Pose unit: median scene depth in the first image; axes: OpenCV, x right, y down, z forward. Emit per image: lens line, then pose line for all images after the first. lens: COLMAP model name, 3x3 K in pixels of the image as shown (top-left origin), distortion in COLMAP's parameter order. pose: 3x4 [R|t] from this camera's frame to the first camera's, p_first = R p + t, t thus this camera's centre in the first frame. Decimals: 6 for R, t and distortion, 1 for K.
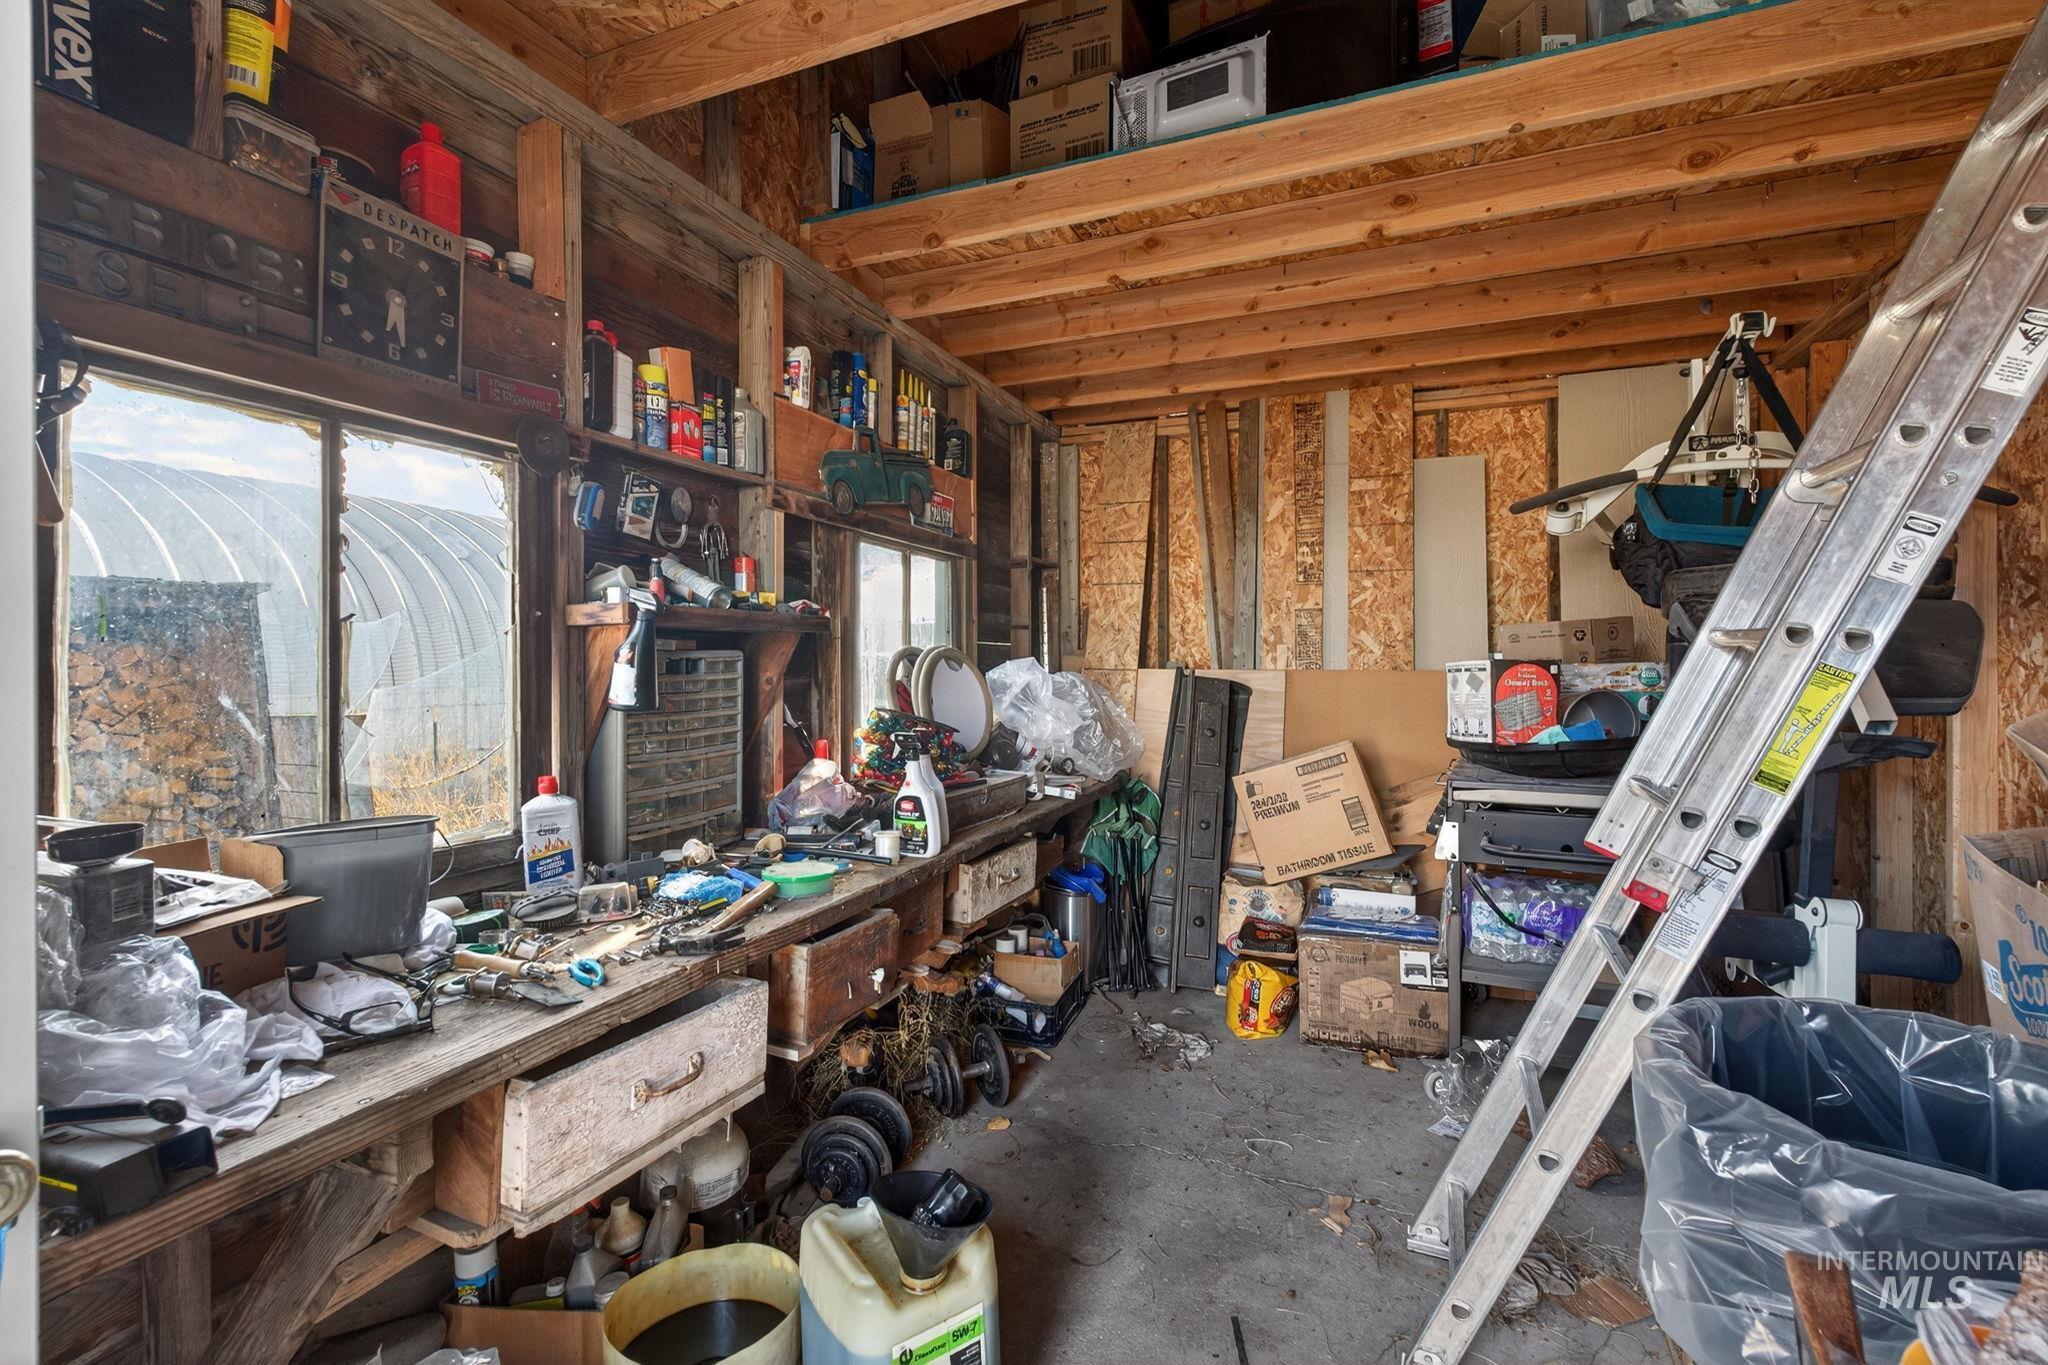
lens RADIAL K [[895.1, 0, 1019.1], [0, 895.1, 651.9], [0, 0, 1]] dist [0.004894, -0.000096]
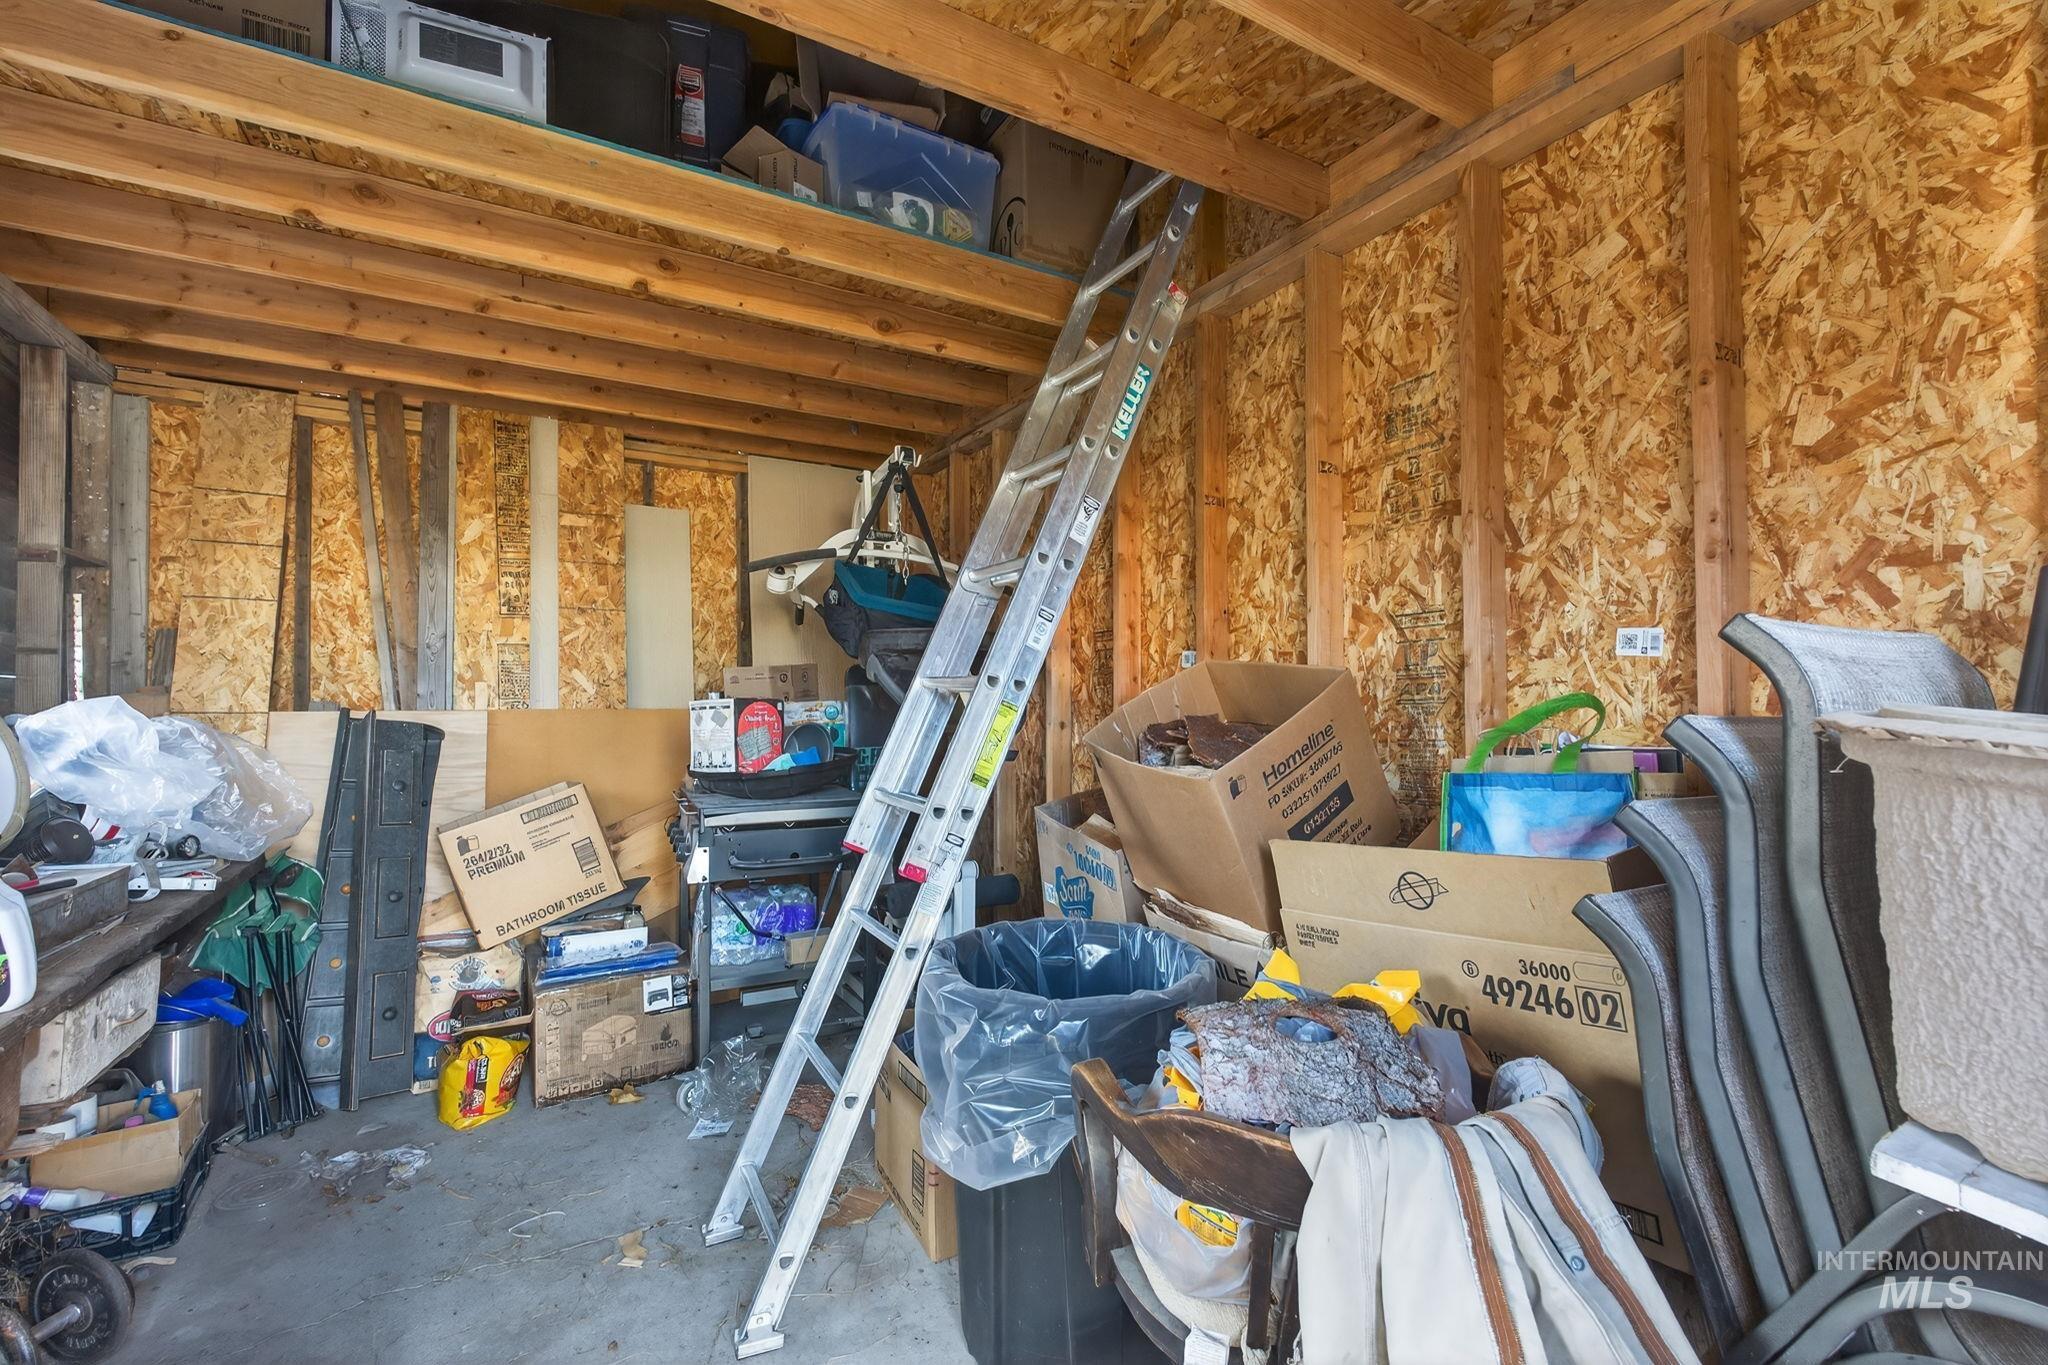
lens RADIAL K [[893.1, 0, 1024.1], [0, 893.1, 672.5], [0, 0, 1]] dist [0.001278, -0.000741]
pose [[0.596030, 0.021925, 0.802662, -0.123649], [-0.005059, 0.999710, -0.023551, 0.000539], [-0.802946, 0.009976, 0.595968, 0.027841]]
